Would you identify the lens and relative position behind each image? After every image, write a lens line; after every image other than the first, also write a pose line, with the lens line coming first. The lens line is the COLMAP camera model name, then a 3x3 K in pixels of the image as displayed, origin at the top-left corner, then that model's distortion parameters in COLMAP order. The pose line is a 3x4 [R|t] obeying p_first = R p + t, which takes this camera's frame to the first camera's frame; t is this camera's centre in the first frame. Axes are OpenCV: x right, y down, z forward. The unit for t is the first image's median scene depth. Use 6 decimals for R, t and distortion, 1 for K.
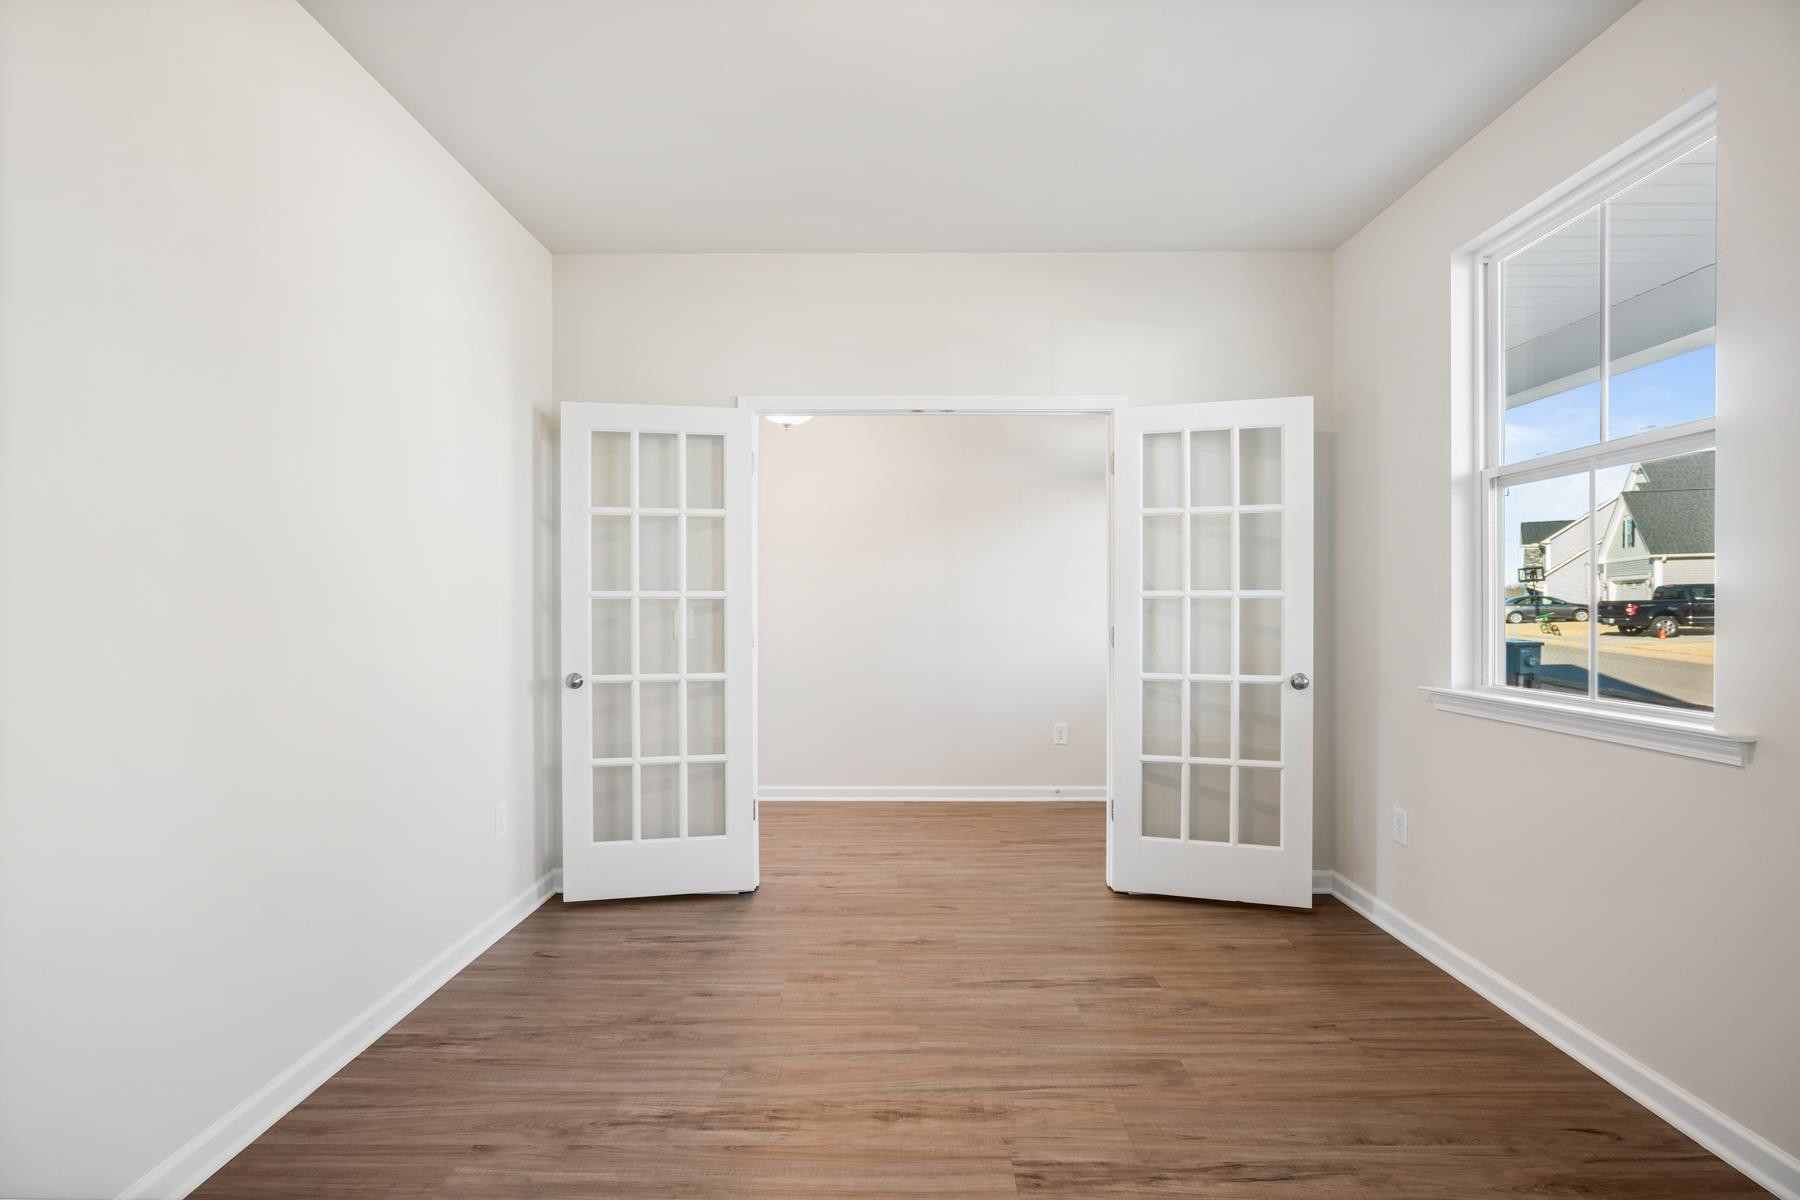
lens RADIAL K [[824.1, 0, 891.6], [0, 824.1, 602.6], [0, 0, 1]] dist [-0.010891, 0.003950]
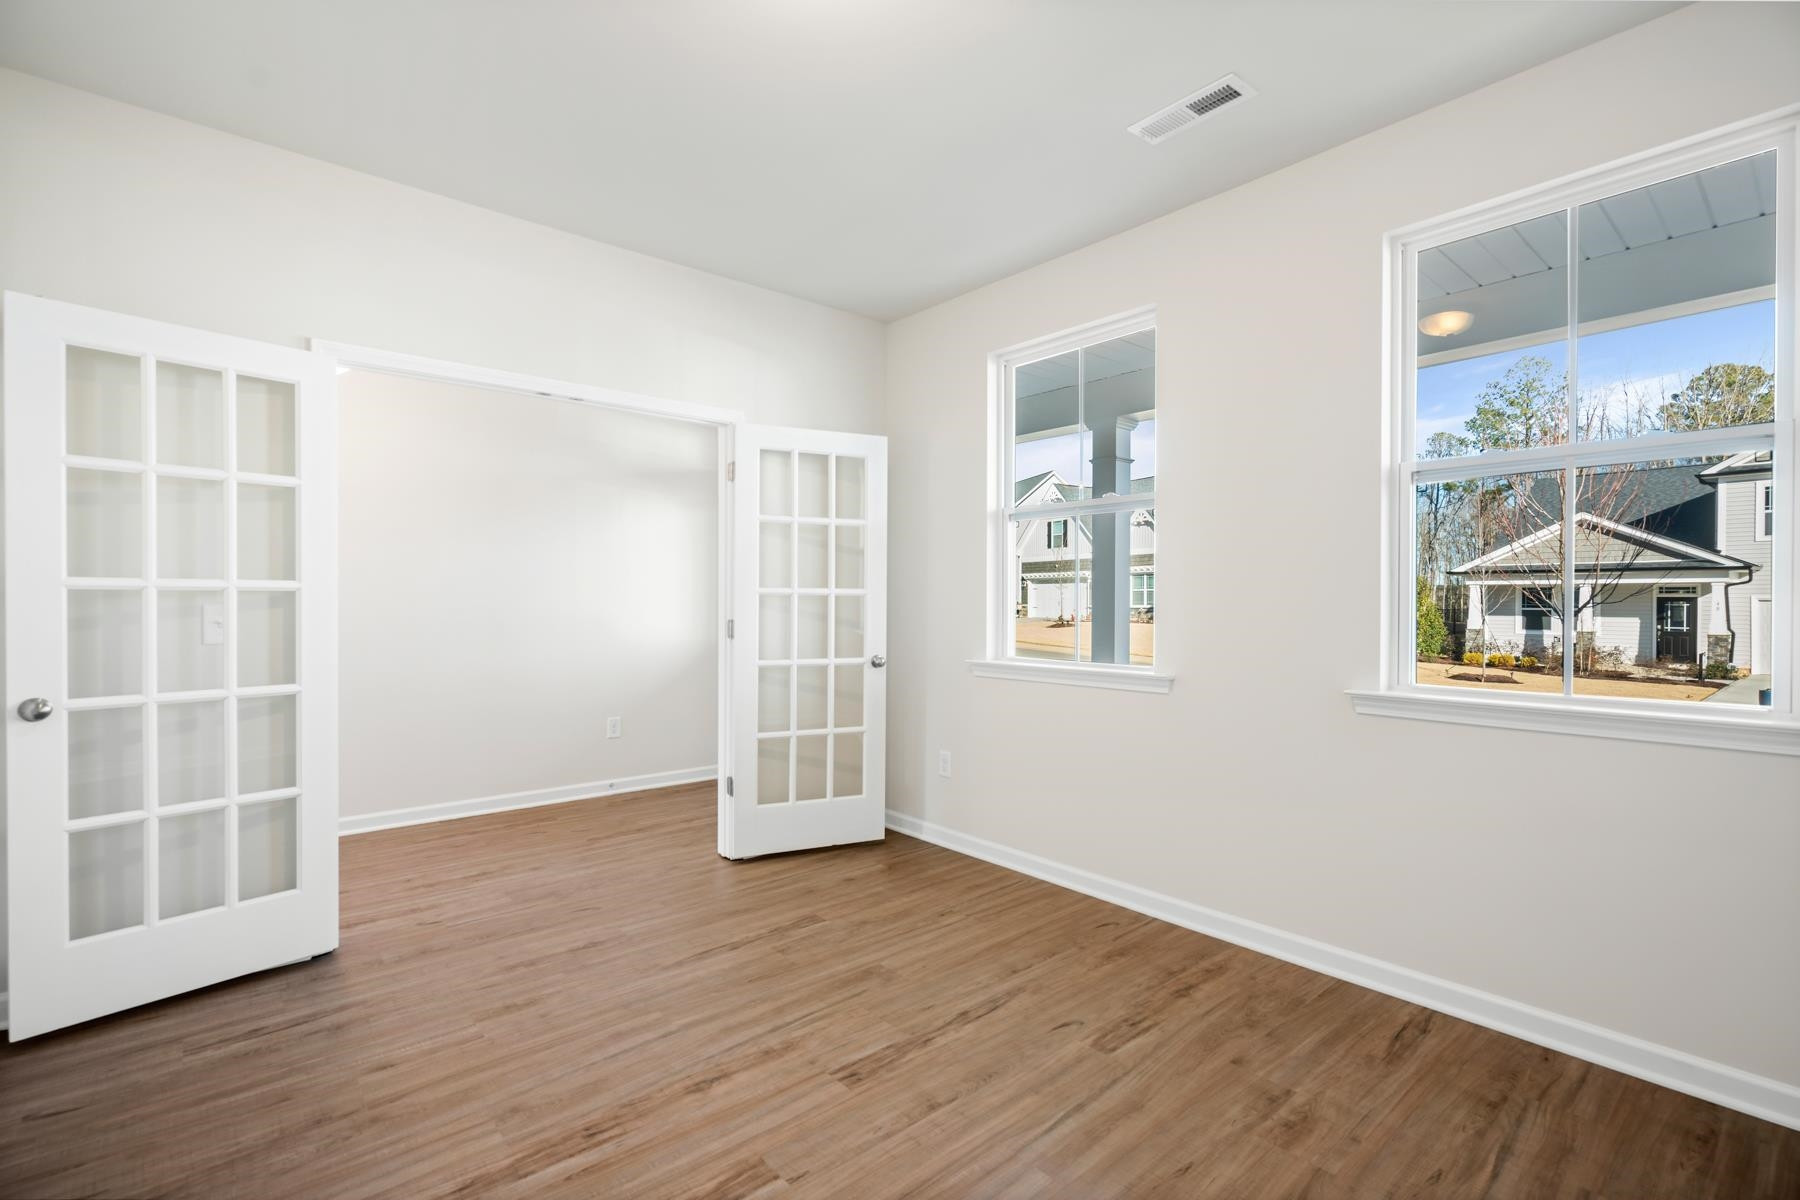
lens RADIAL K [[824.1, 0, 901.2], [0, 824.1, 597.5], [0, 0, 1]] dist [-0.010891, 0.003950]
pose [[0.748314, 0.004865, 0.663327, -0.338582], [-0.007708, 0.999969, 0.001362, -0.004480], [-0.663300, -0.006132, 0.748328, 0.028207]]
